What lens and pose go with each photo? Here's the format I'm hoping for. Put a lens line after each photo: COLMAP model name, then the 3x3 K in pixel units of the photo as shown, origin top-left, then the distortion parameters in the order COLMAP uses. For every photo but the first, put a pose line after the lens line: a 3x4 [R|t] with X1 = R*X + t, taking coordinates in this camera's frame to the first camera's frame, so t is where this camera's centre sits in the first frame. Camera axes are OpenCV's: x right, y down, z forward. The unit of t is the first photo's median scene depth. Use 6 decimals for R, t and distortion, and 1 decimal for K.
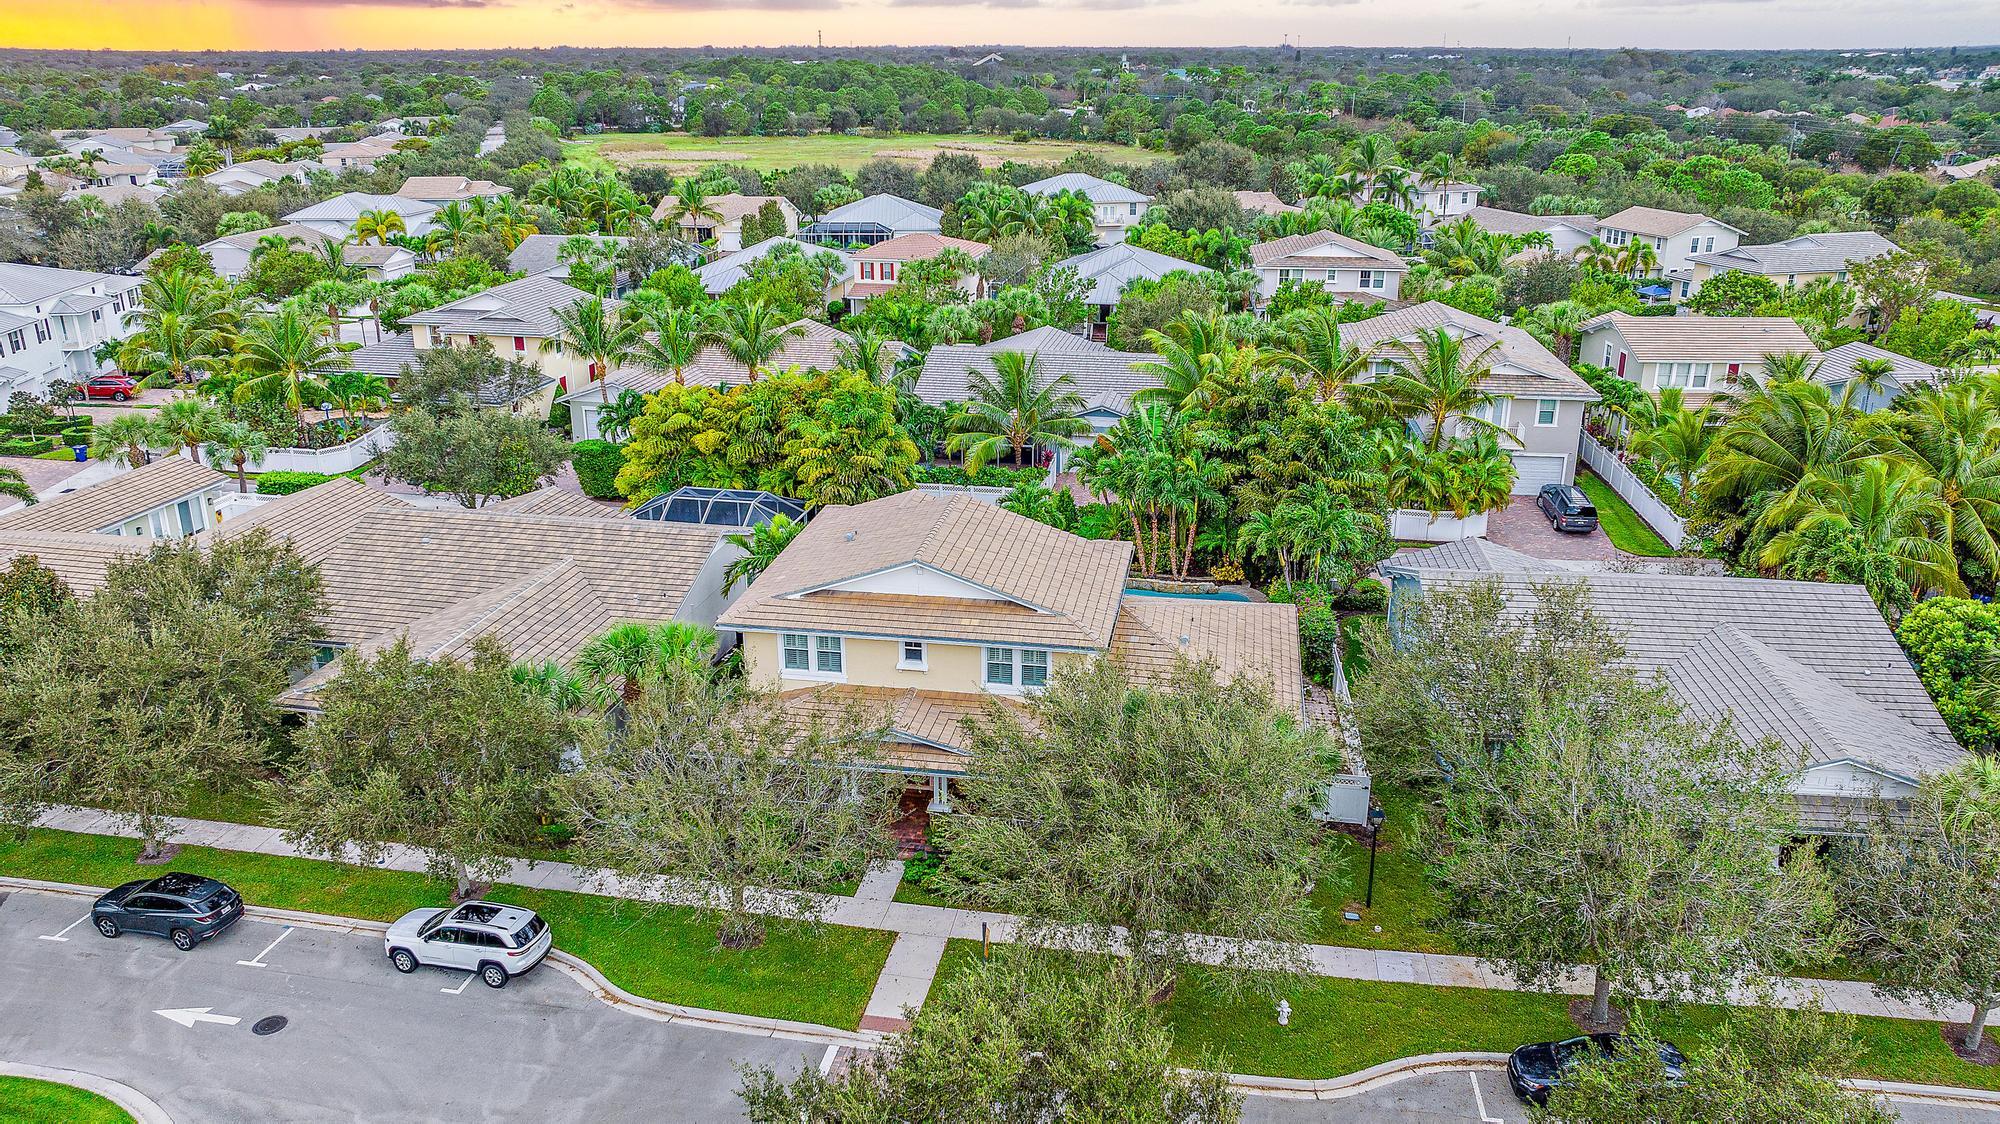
lens RADIAL K [[1538.3, 0, 997.8], [0, 1538.3, 571.0], [0, 0, 1]] dist [-0.021583, 0.006393]
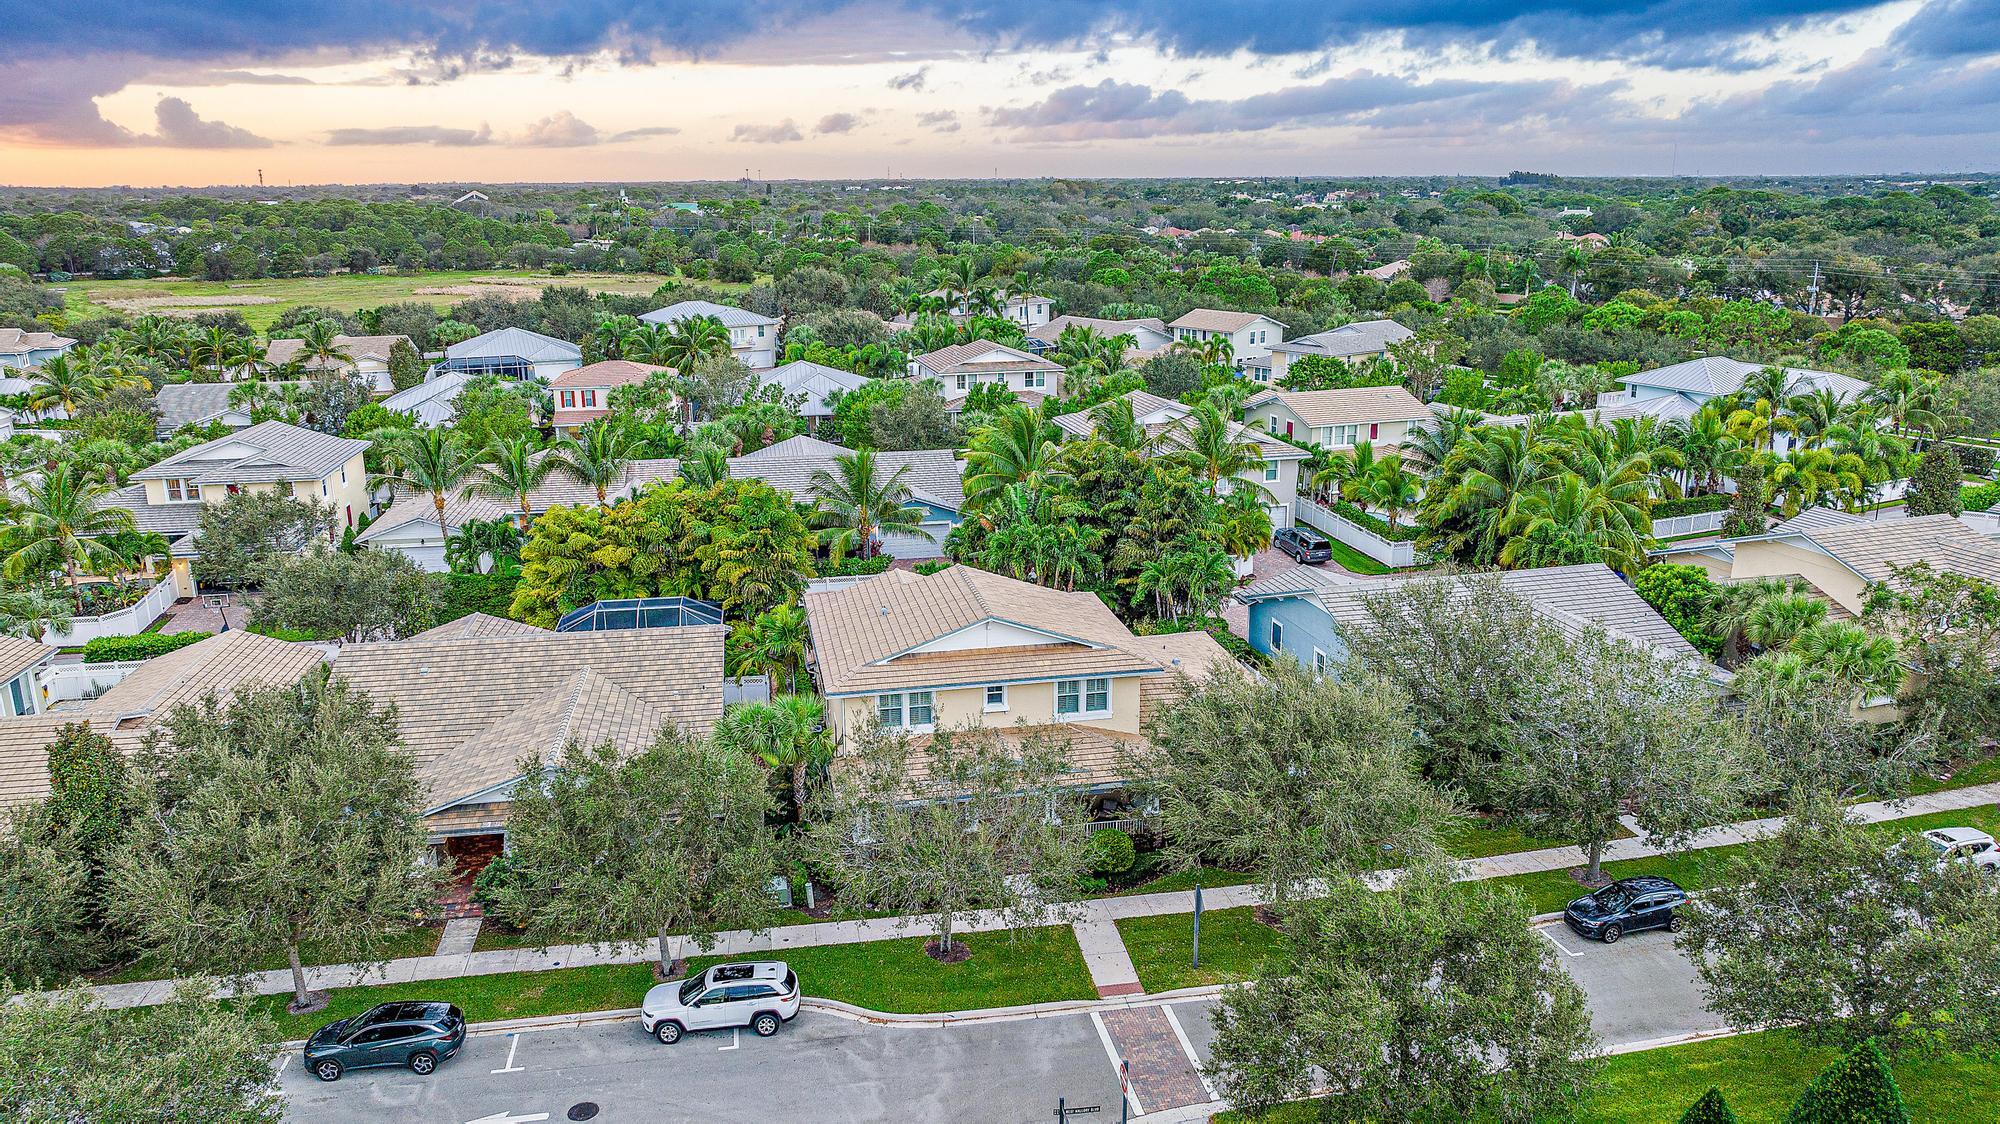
lens RADIAL K [[1538.3, 0, 993.1], [0, 1538.3, 555.5], [0, 0, 1]] dist [-0.021583, 0.006393]
pose [[0.926085, -0.096502, 0.364766, -0.322062], [0.128718, 0.989549, -0.065000, 0.015894], [-0.354681, 0.107147, 0.928828, -0.058777]]
